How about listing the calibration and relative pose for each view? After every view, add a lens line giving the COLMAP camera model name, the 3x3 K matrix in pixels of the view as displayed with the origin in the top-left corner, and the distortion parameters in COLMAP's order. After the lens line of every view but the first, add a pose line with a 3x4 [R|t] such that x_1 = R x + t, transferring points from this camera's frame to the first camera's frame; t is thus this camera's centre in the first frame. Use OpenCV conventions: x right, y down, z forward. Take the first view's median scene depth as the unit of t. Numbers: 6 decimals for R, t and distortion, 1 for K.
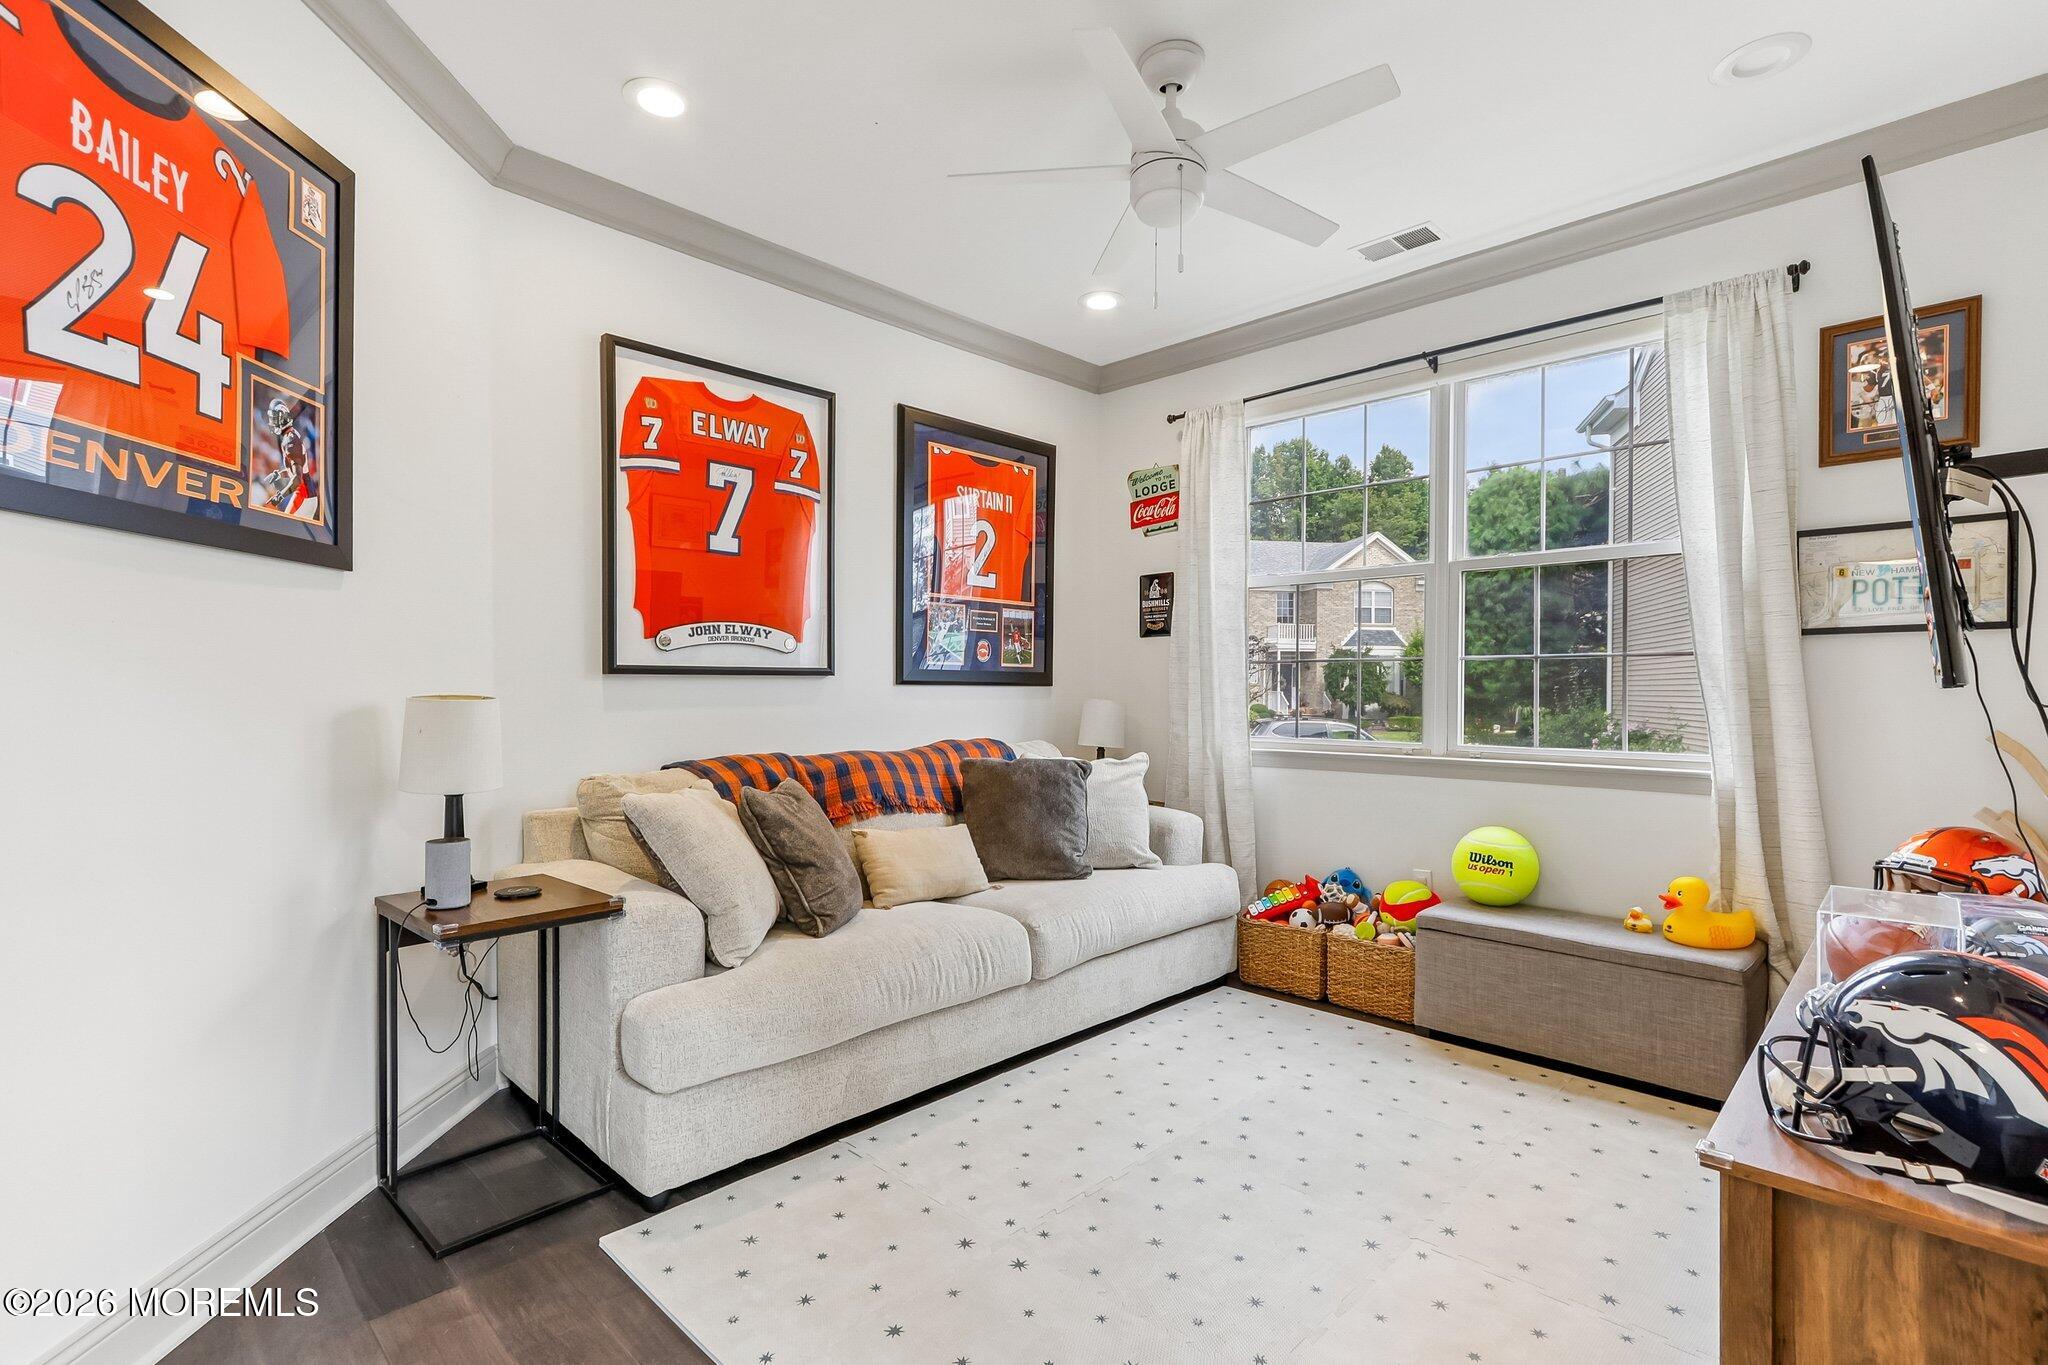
lens RADIAL K [[948.4, 0, 1013.7], [0, 948.4, 696.7], [0, 0, 1]] dist [-0.002640, 0.003734]
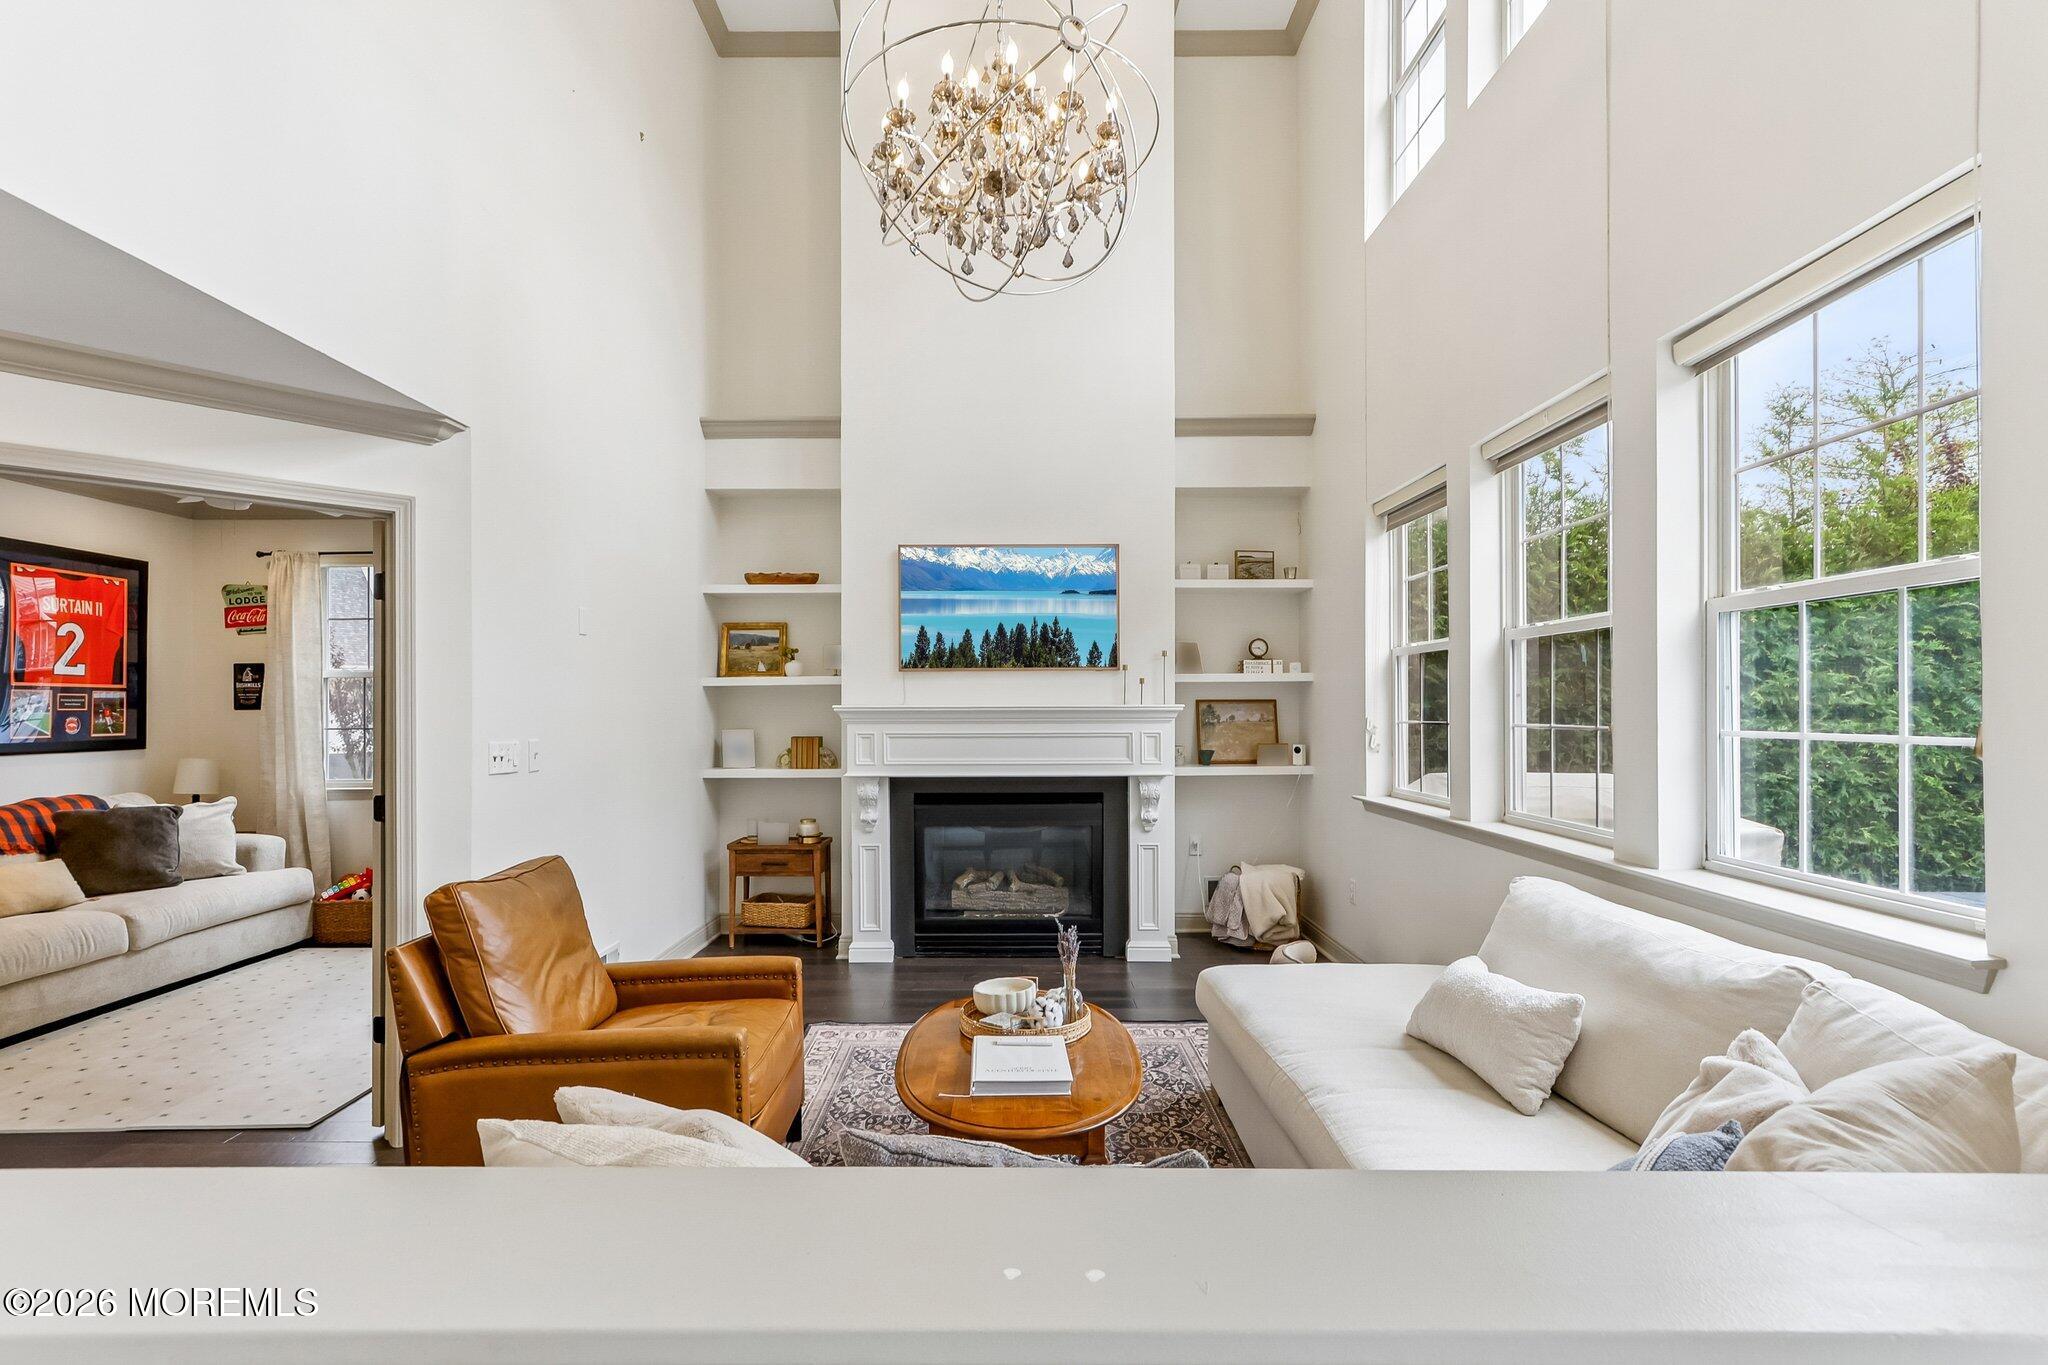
lens RADIAL K [[948.4, 0, 1000.6], [0, 948.4, 705.9], [0, 0, 1]] dist [-0.002640, 0.003734]
pose [[0.716436, -0.006652, 0.697621, -0.028744], [0.013121, 0.999906, -0.003940, -0.055016], [-0.697529, 0.011977, 0.716456, -0.807319]]
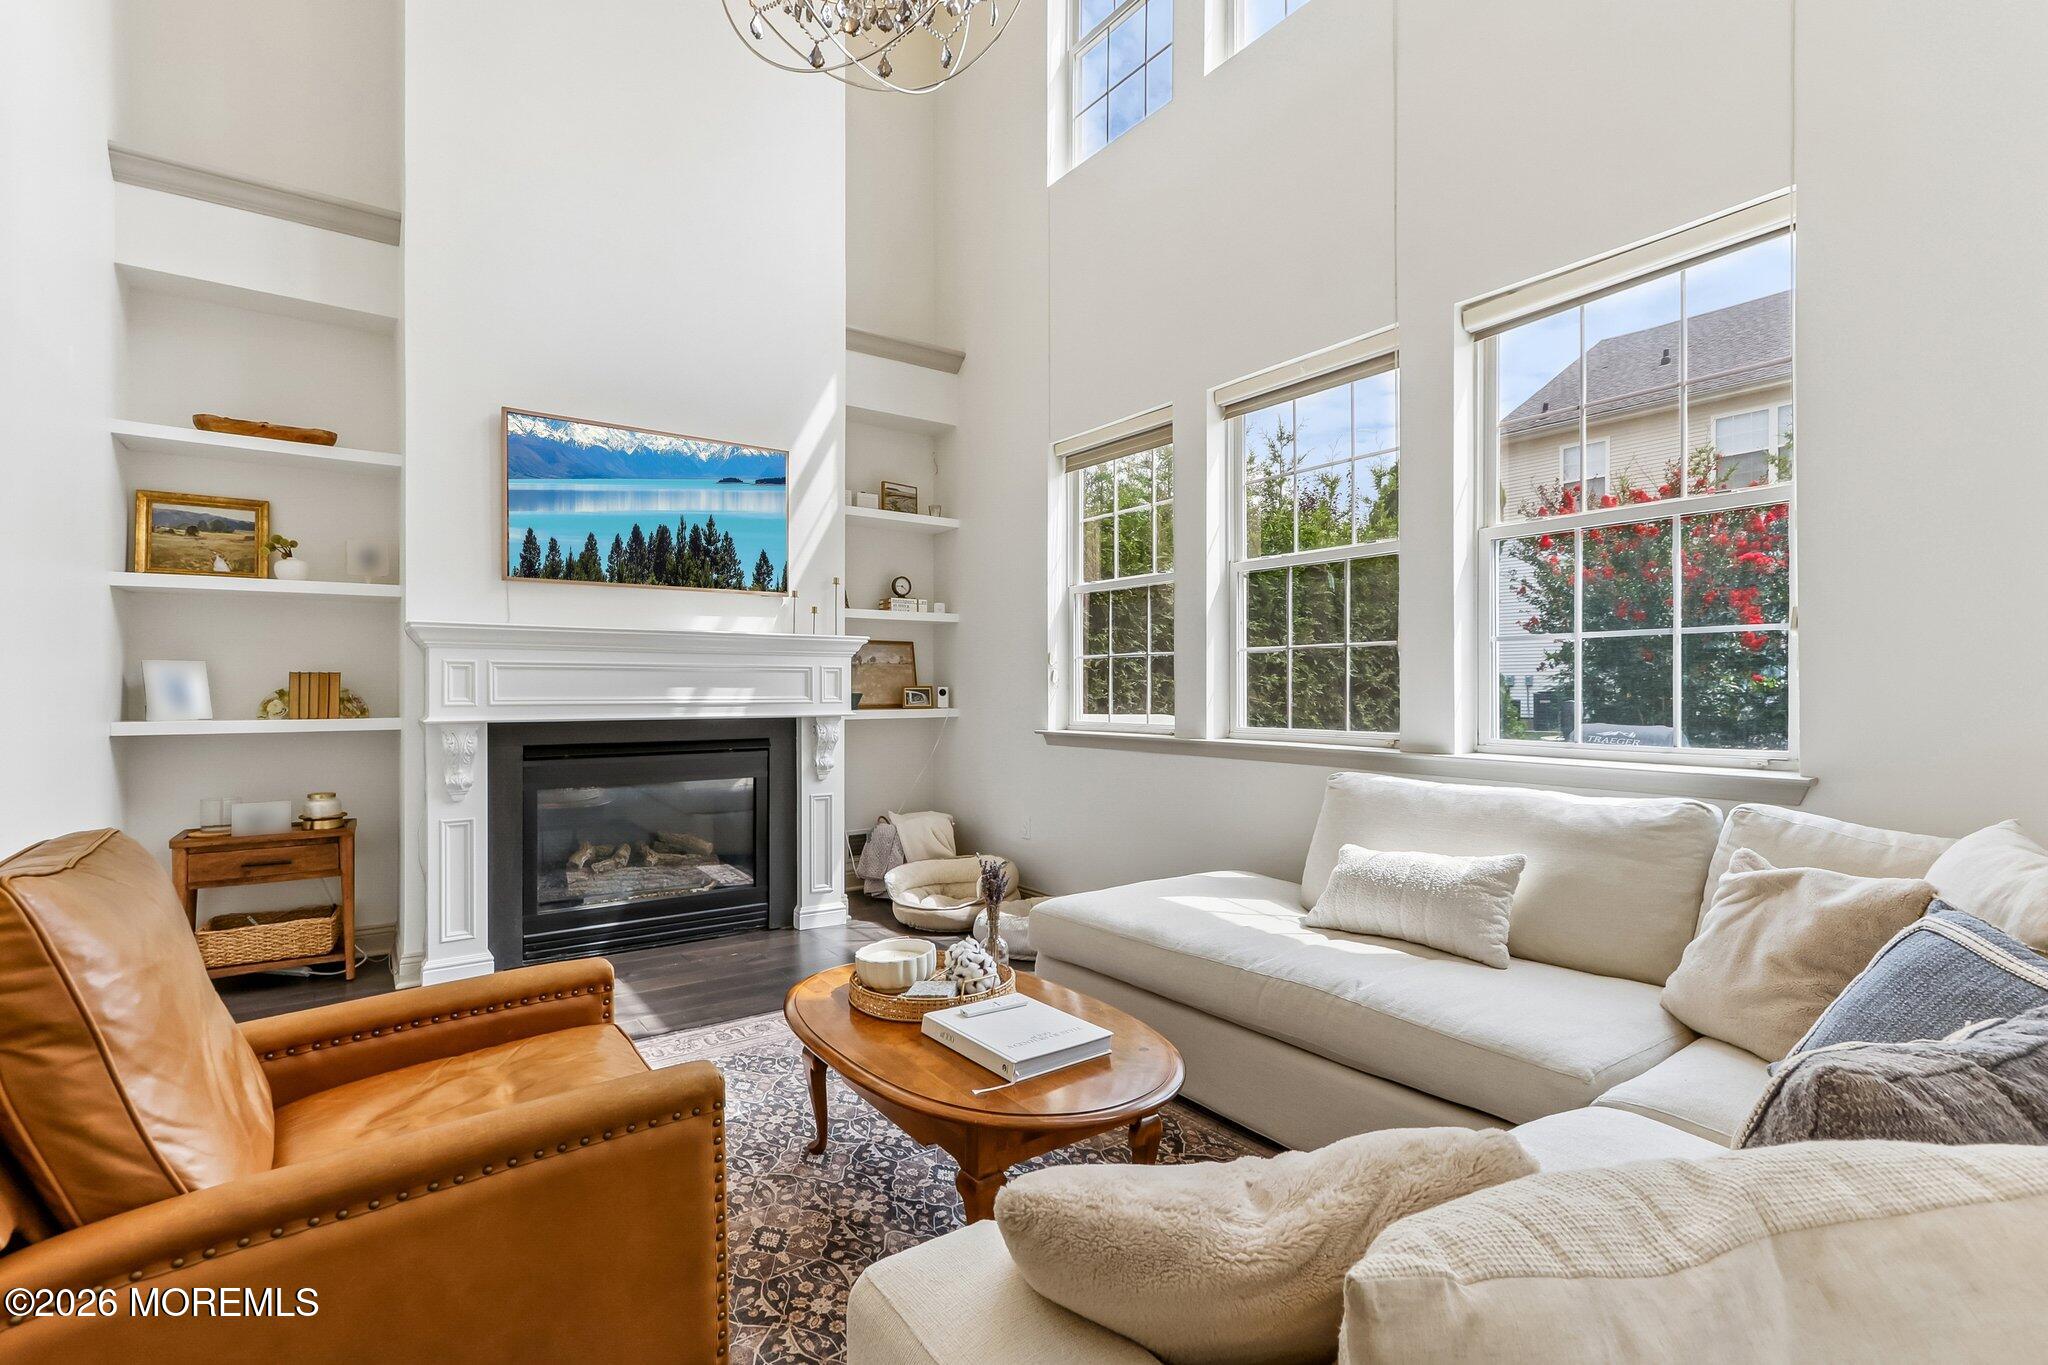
lens RADIAL K [[948.4, 0, 1012.1], [0, 948.4, 684.6], [0, 0, 1]] dist [-0.002640, 0.003734]
pose [[0.173974, -0.001118, 0.984750, -0.066886], [0.007336, 0.999973, -0.000161, 0.001434], [-0.984723, 0.007252, 0.173978, -0.436527]]
